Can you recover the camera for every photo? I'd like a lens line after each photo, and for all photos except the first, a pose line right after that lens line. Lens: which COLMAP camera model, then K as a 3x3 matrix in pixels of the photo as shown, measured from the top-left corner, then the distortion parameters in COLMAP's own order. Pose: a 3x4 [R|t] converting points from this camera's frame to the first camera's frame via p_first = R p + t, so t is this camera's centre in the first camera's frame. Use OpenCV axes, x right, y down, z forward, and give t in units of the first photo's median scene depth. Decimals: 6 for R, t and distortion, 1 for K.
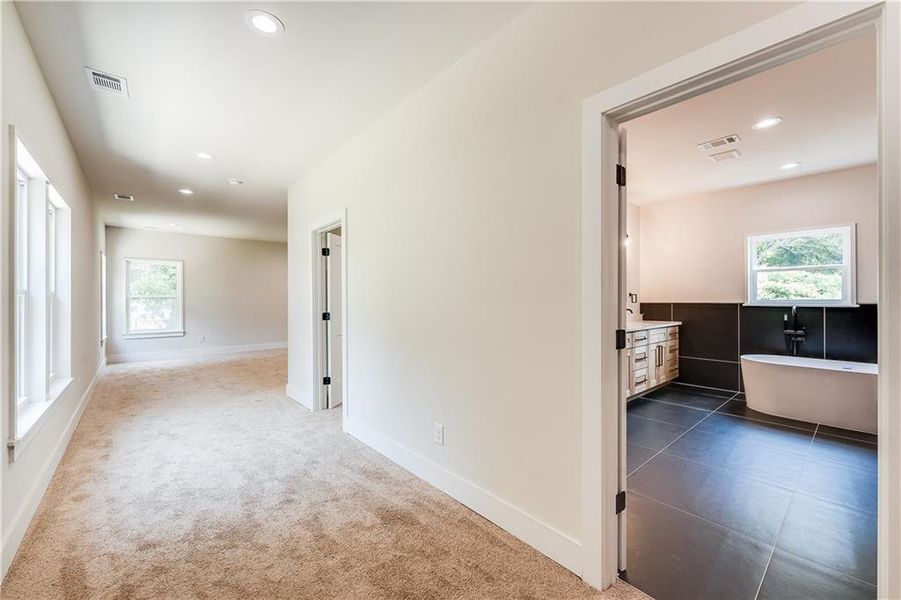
lens RADIAL K [[363.0, 0, 450.4], [0, 363.0, 302.2], [0, 0, 1]] dist [0.000568, -0.000028]
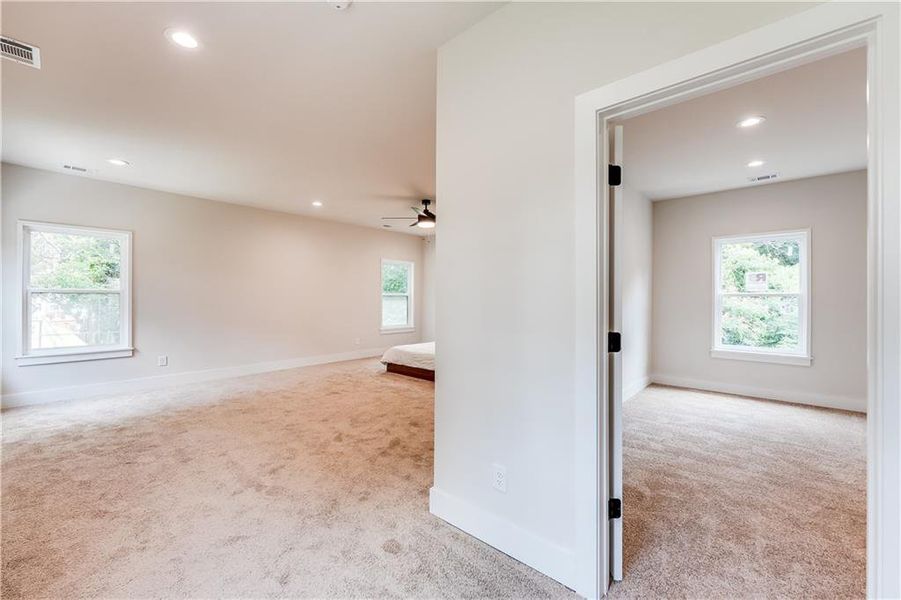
lens RADIAL K [[361.7, 0, 455.0], [0, 361.7, 303.6], [0, 0, 1]] dist [-0.000435, -0.000207]
pose [[0.989883, 0.009604, 0.141559, -0.167425], [-0.010171, 0.999943, 0.003280, -0.001154], [-0.141520, -0.004687, 0.989924, 0.190399]]
